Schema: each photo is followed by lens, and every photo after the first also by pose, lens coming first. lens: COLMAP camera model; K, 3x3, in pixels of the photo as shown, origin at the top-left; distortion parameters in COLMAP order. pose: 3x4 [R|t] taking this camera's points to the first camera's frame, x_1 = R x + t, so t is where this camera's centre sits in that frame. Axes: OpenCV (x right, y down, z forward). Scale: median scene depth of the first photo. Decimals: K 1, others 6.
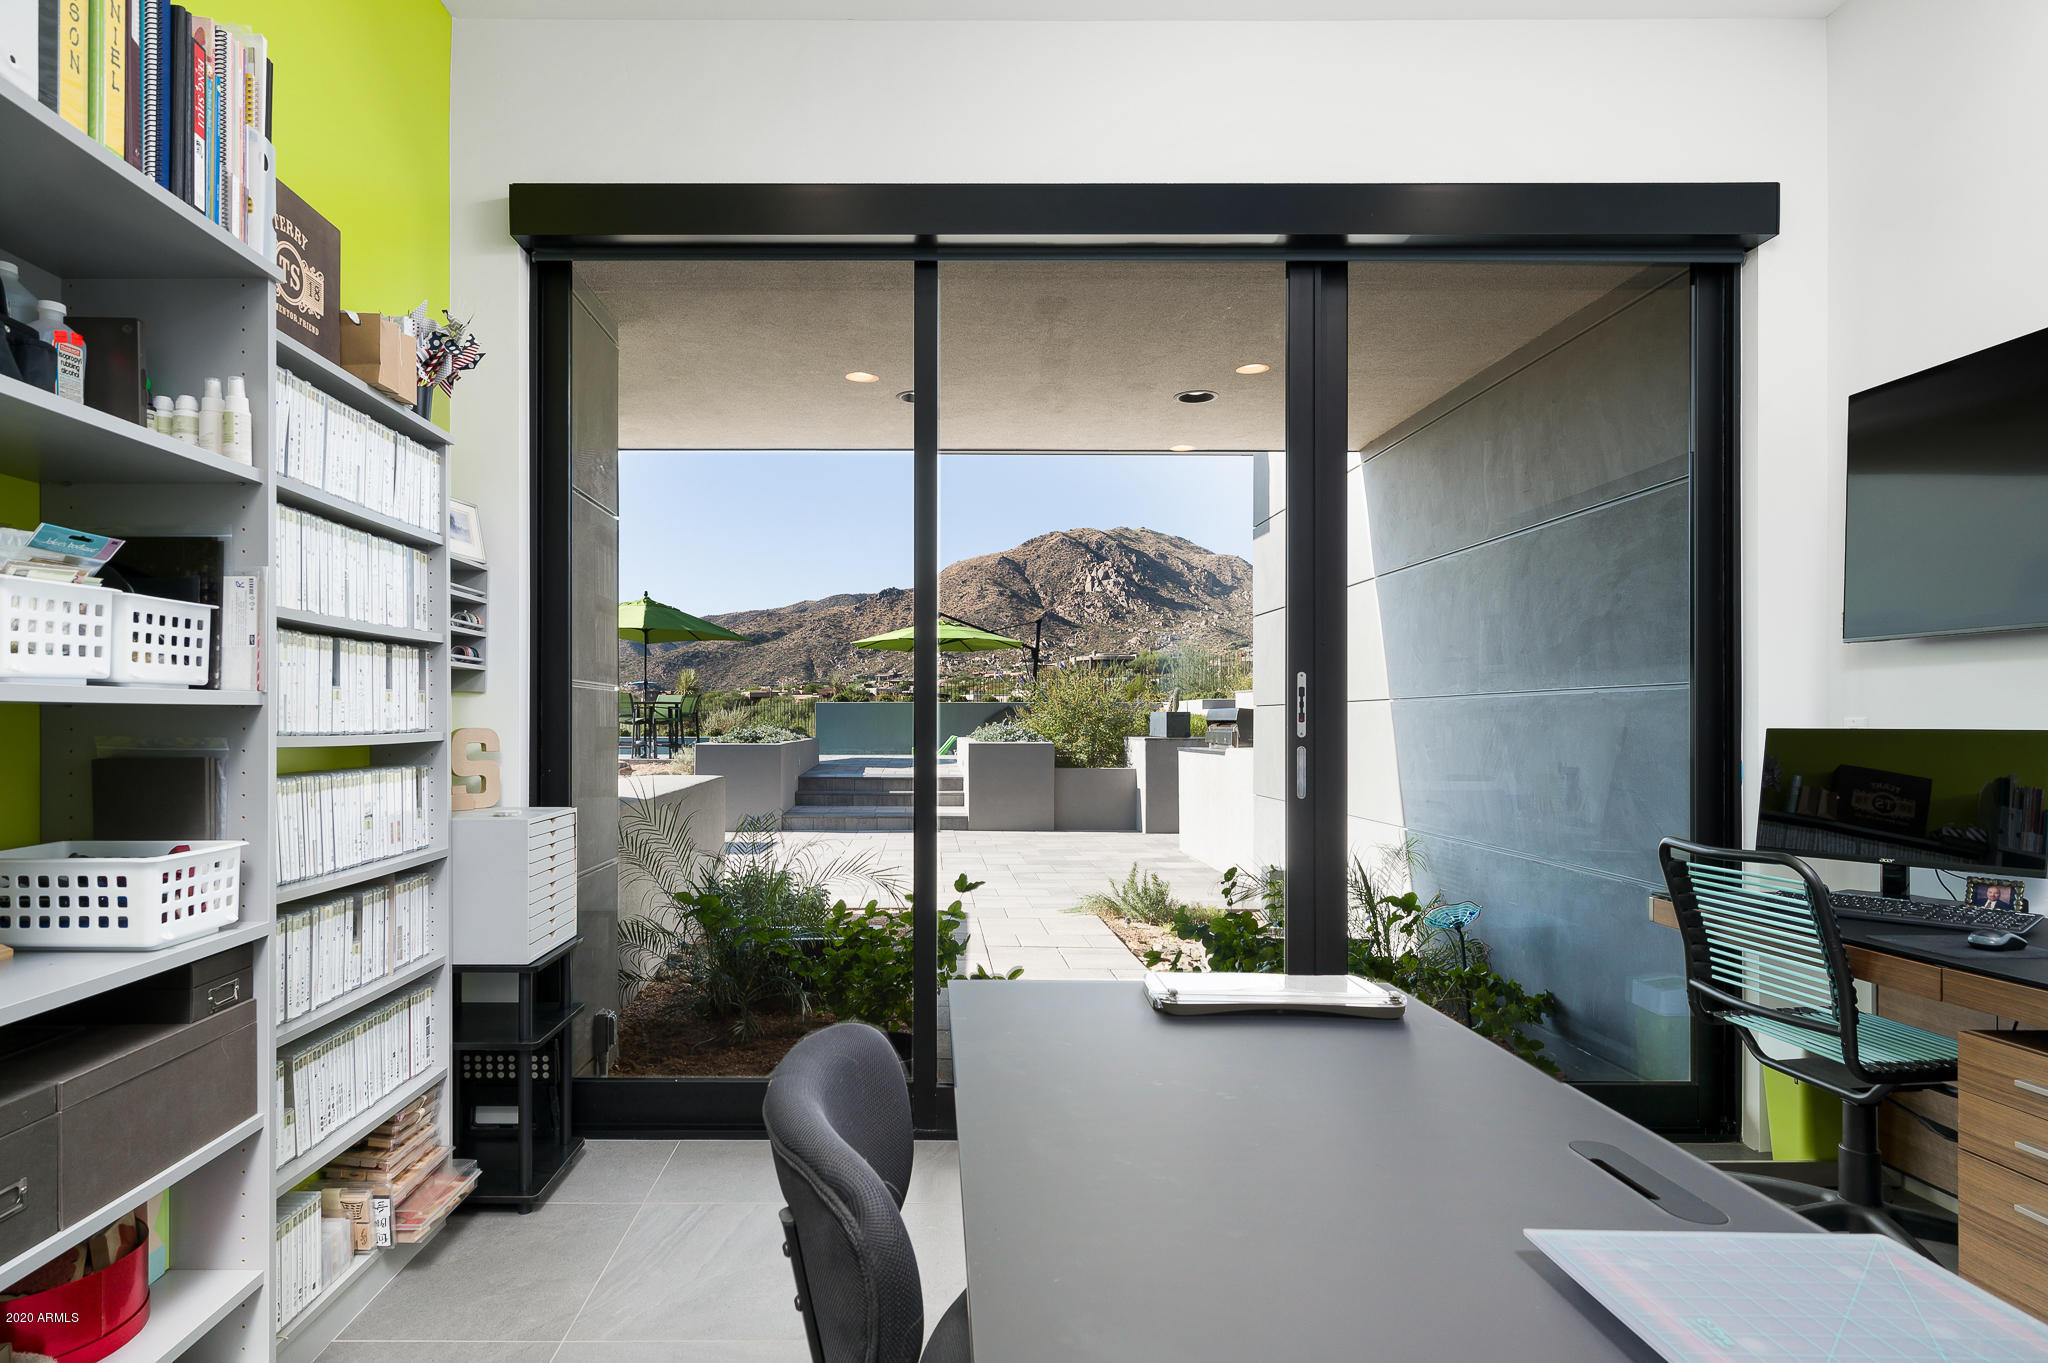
lens RADIAL K [[1121.1, 0, 929.6], [0, 1121.1, 725.9], [0, 0, 1]] dist [-0.003955, -0.001087]
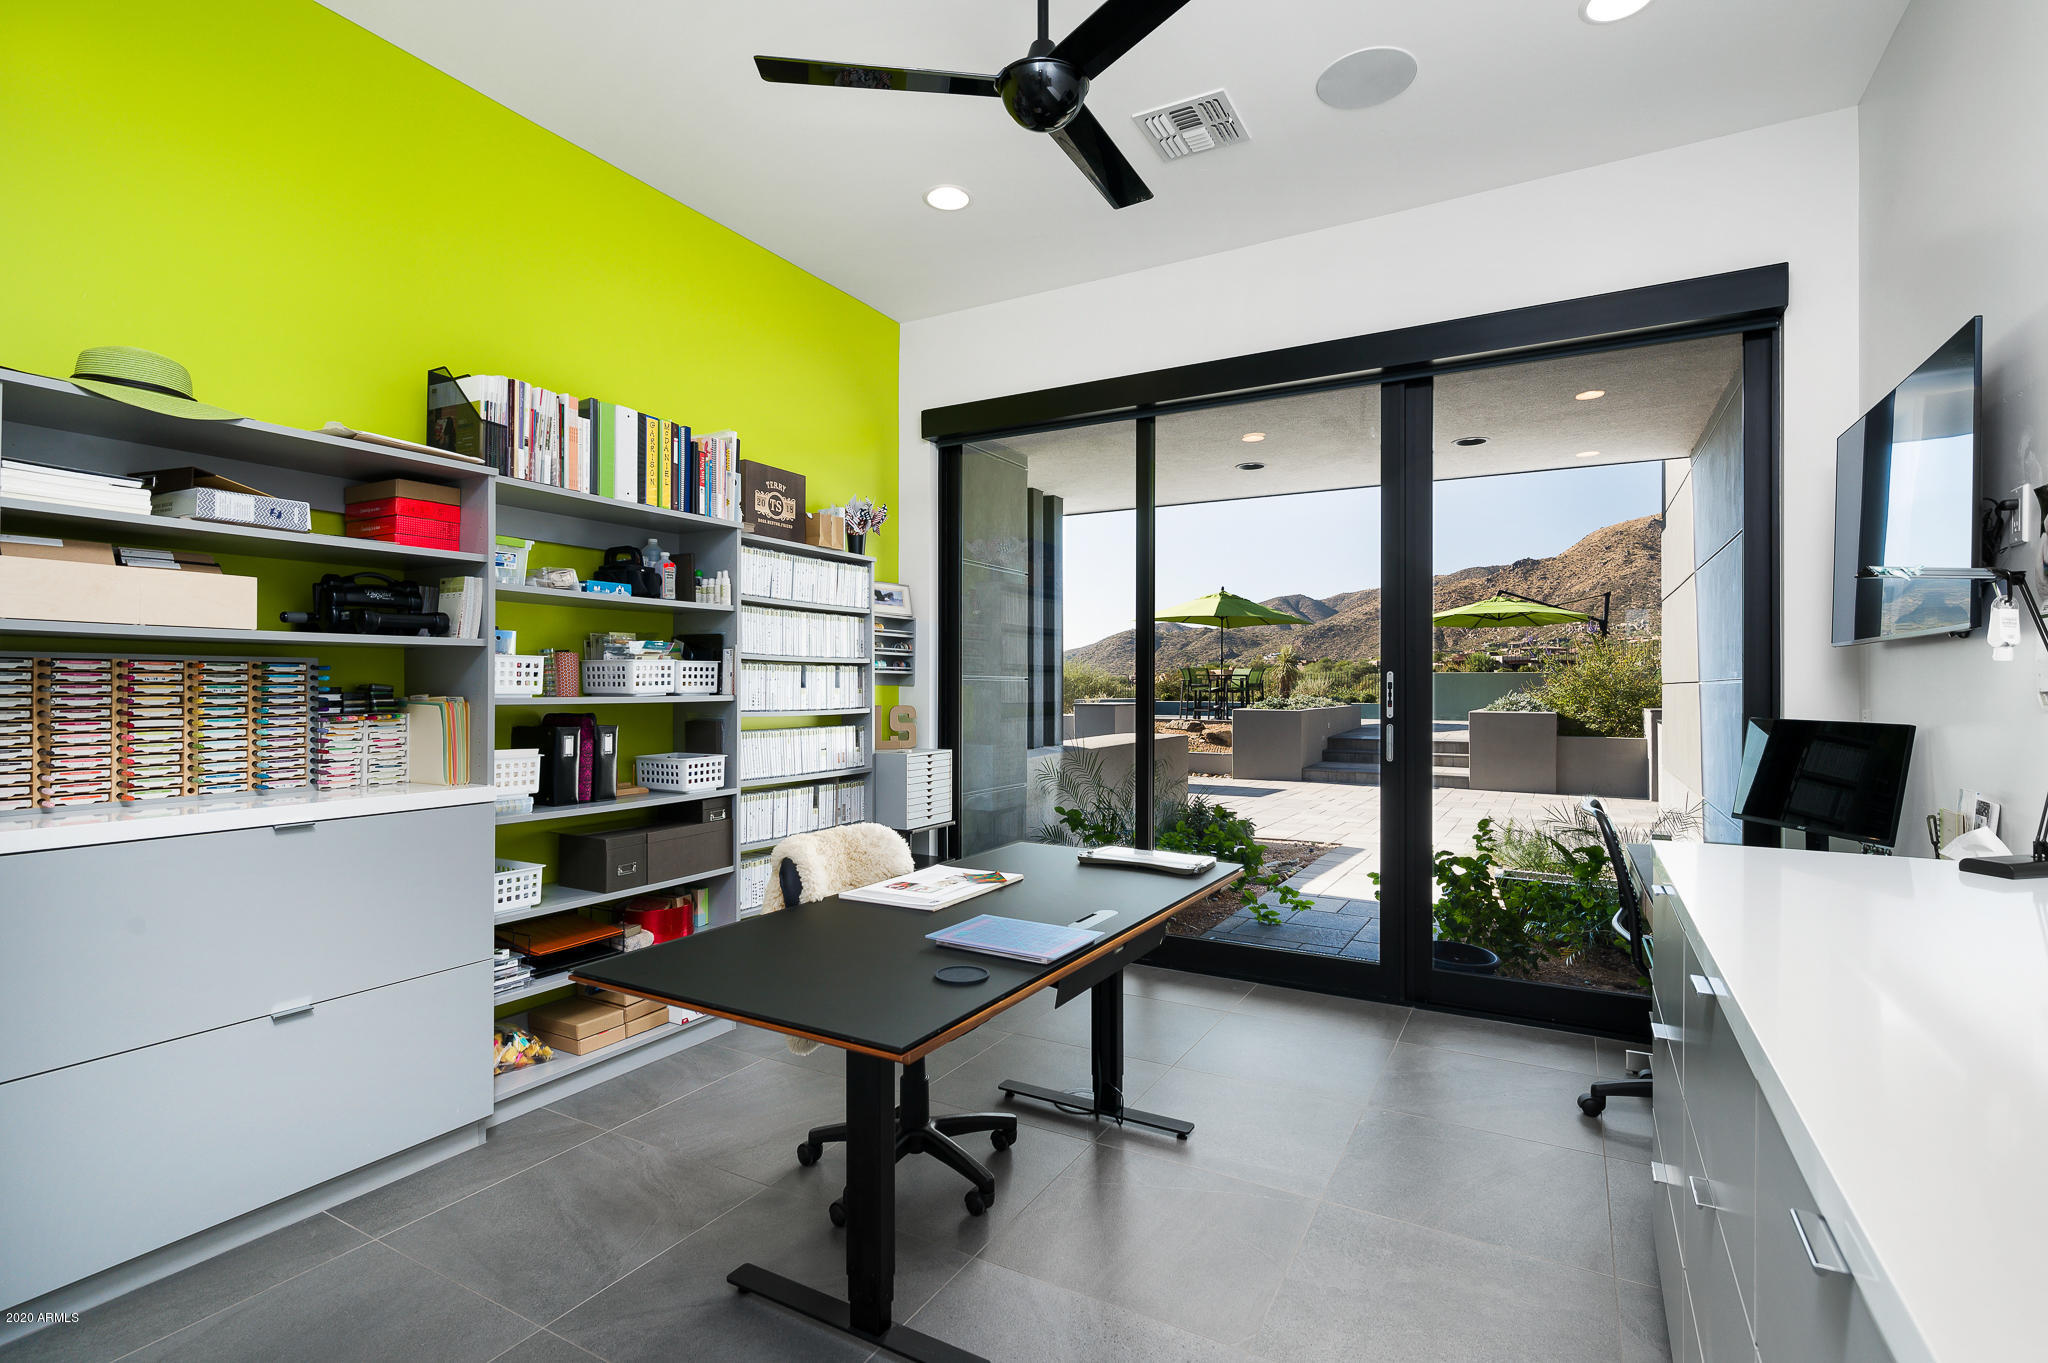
lens RADIAL K [[975.0, 0, 1040.1], [0, 975.0, 690.4], [0, 0, 1]] dist [0.001426, 0.000302]
pose [[0.876050, 0.004405, -0.482200, 0.703737], [-0.004361, 0.999990, 0.001213, -0.031638], [0.482201, 0.001040, 0.876060, -0.385529]]
